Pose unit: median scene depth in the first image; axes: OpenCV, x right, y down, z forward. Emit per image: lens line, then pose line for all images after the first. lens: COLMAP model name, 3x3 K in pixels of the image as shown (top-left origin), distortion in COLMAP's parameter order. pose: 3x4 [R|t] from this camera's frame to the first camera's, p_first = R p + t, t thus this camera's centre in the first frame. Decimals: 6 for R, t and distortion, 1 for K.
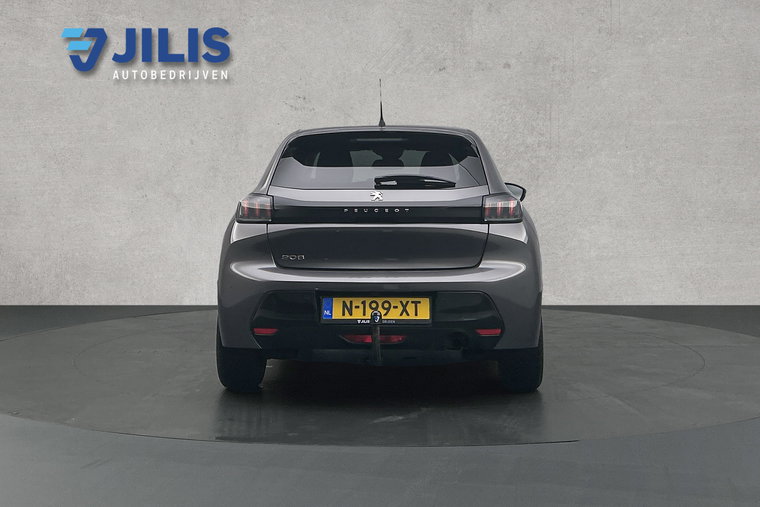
lens RADIAL K [[591.4, 0, 379.5], [0, 591.4, 253.9], [0, 0, 1]] dist [0.005572, 0.002210]
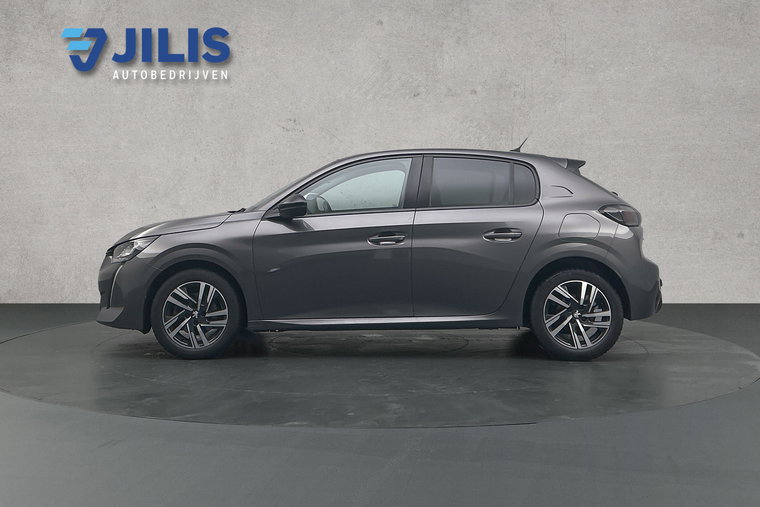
lens RADIAL K [[591.4, 0, 379.9], [0, 591.4, 253.2], [0, 0, 1]] dist [0.005572, 0.002210]
pose [[1.000000, -0.000004, 0.000760, 0.034889], [0.000004, 1.000000, -0.000324, -0.008892], [-0.000760, 0.000324, 1.000000, -0.132244]]
